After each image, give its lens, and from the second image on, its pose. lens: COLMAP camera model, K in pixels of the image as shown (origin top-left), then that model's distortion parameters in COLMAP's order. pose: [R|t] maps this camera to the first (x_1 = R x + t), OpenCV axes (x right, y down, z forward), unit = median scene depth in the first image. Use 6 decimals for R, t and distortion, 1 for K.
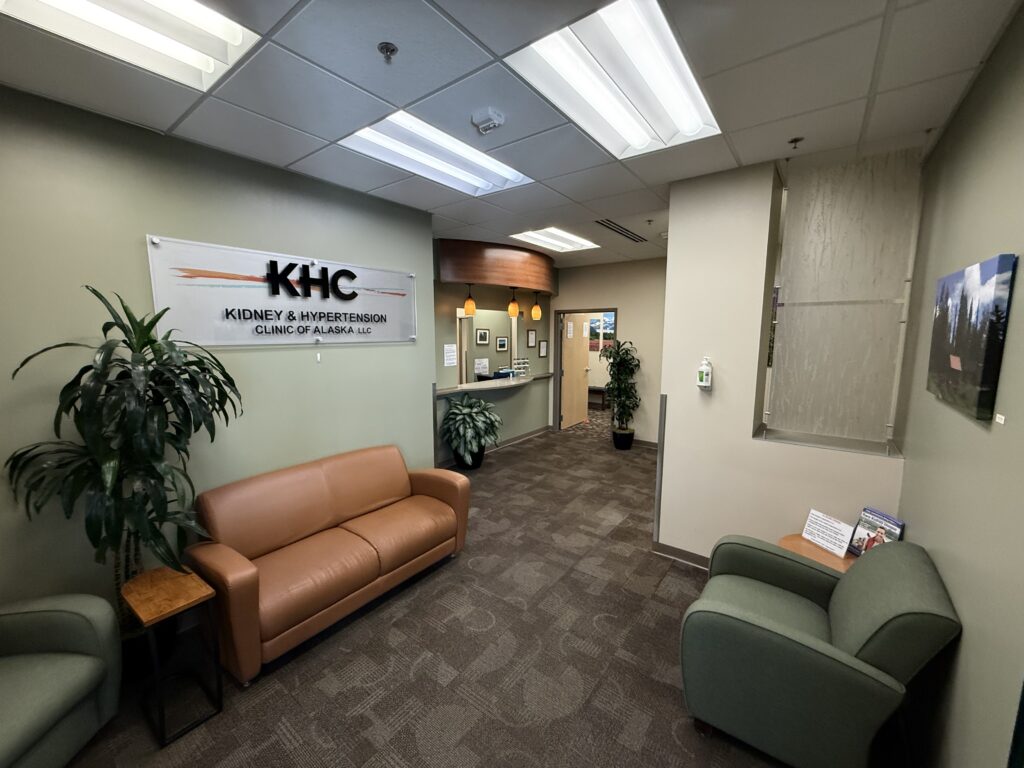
lens RADIAL K [[408.4, 0, 509.8], [0, 408.4, 383.5], [0, 0, 1]] dist [-0.001759, -0.000148]
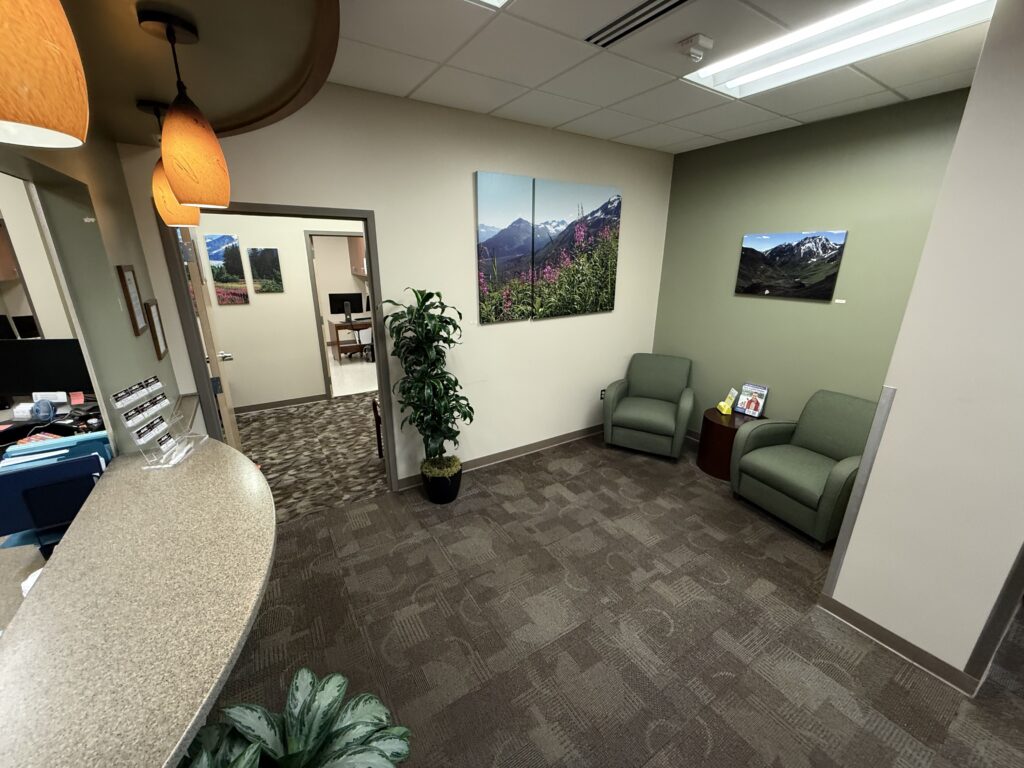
lens RADIAL K [[408.4, 0, 512.7], [0, 408.4, 383.5], [0, 0, 1]] dist [-0.001759, -0.000148]
pose [[0.347490, -0.278837, 0.895266, -0.138450], [0.115444, 0.960221, 0.254259, -0.118012], [-0.930550, 0.015001, 0.365857, 0.795807]]
